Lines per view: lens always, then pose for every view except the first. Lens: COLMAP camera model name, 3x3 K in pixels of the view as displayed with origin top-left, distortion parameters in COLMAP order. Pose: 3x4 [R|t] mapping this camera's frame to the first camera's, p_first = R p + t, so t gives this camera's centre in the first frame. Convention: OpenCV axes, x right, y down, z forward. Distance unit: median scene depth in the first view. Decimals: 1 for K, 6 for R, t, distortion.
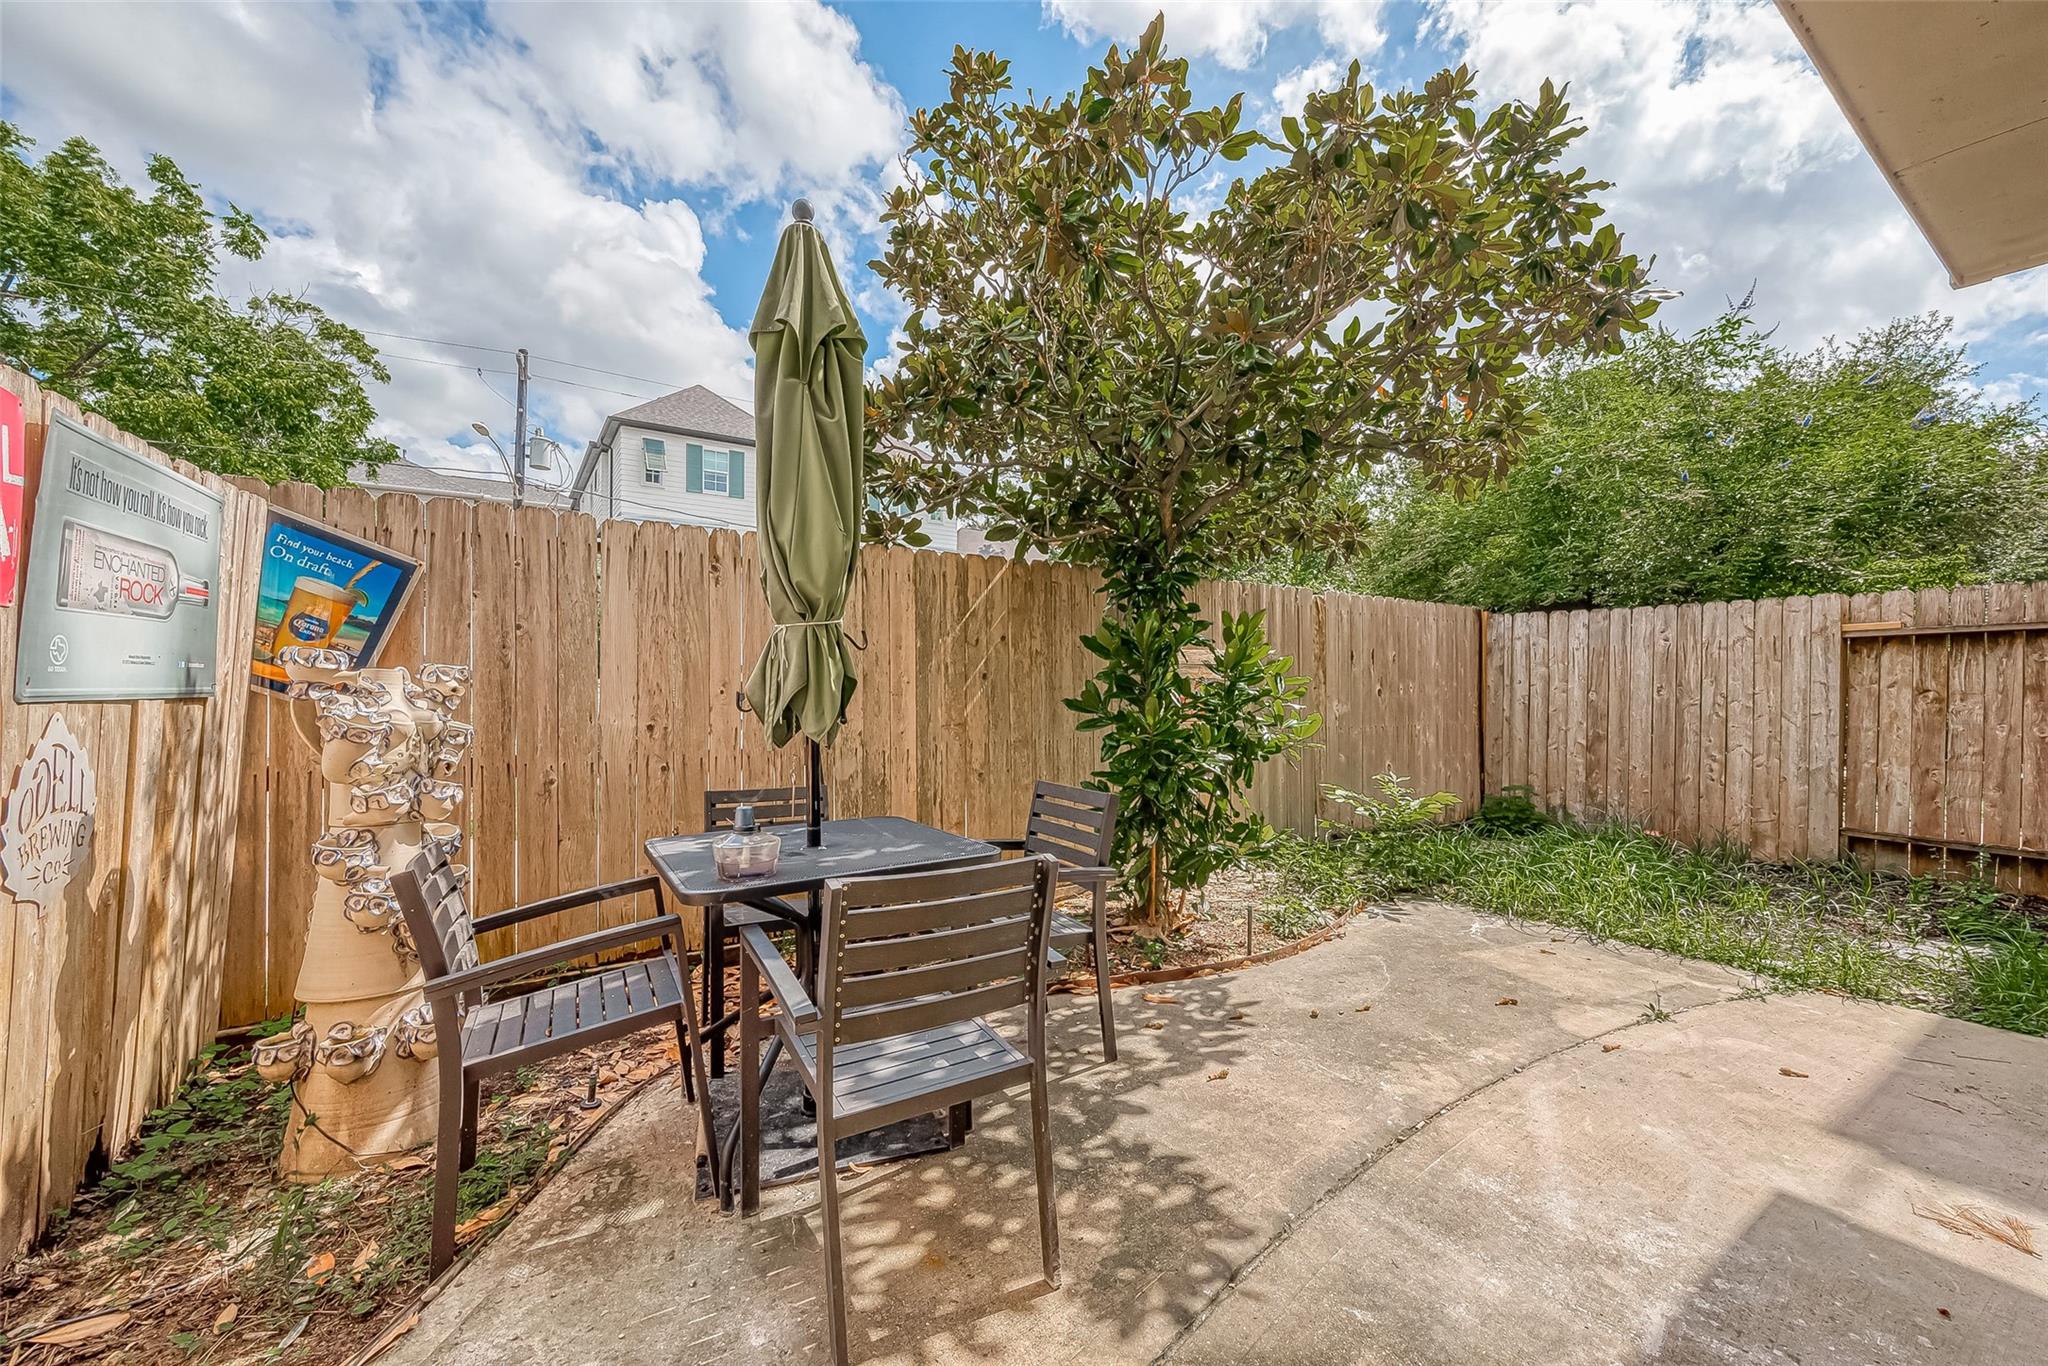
lens RADIAL K [[821.4, 0, 1030.0], [0, 821.4, 690.7], [0, 0, 1]] dist [-0.003964, 0.001165]
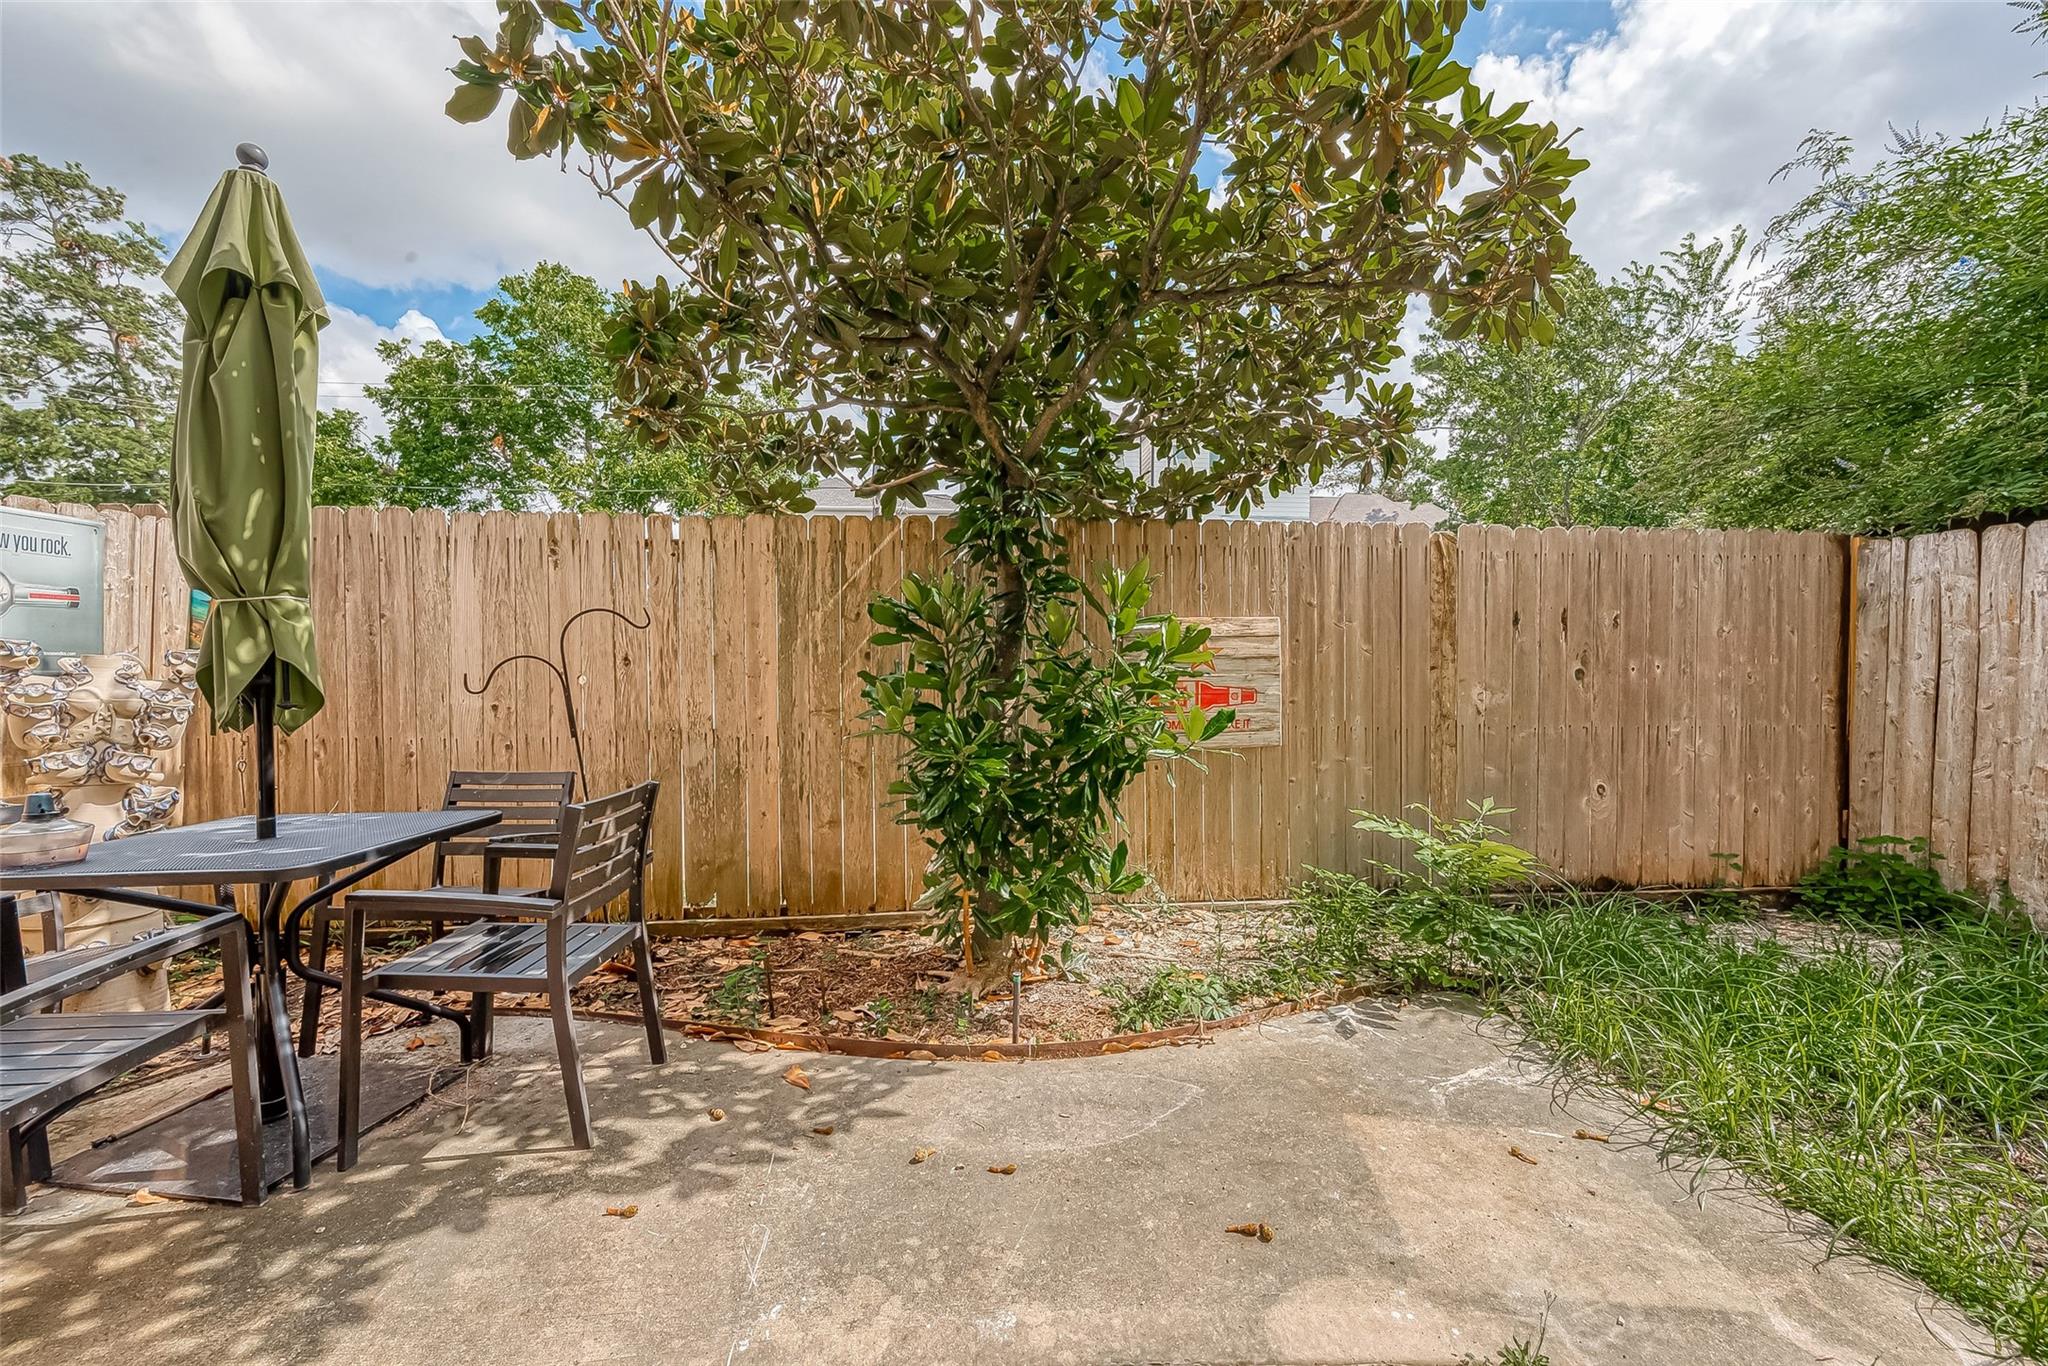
lens RADIAL K [[821.4, 0, 952.5], [0, 821.4, 693.9], [0, 0, 1]] dist [-0.003964, 0.001165]
pose [[0.878295, 0.012355, -0.477959, 0.461609], [0.000434, 0.999645, 0.026639, -0.000288], [0.478119, -0.023604, 0.877978, 0.293707]]
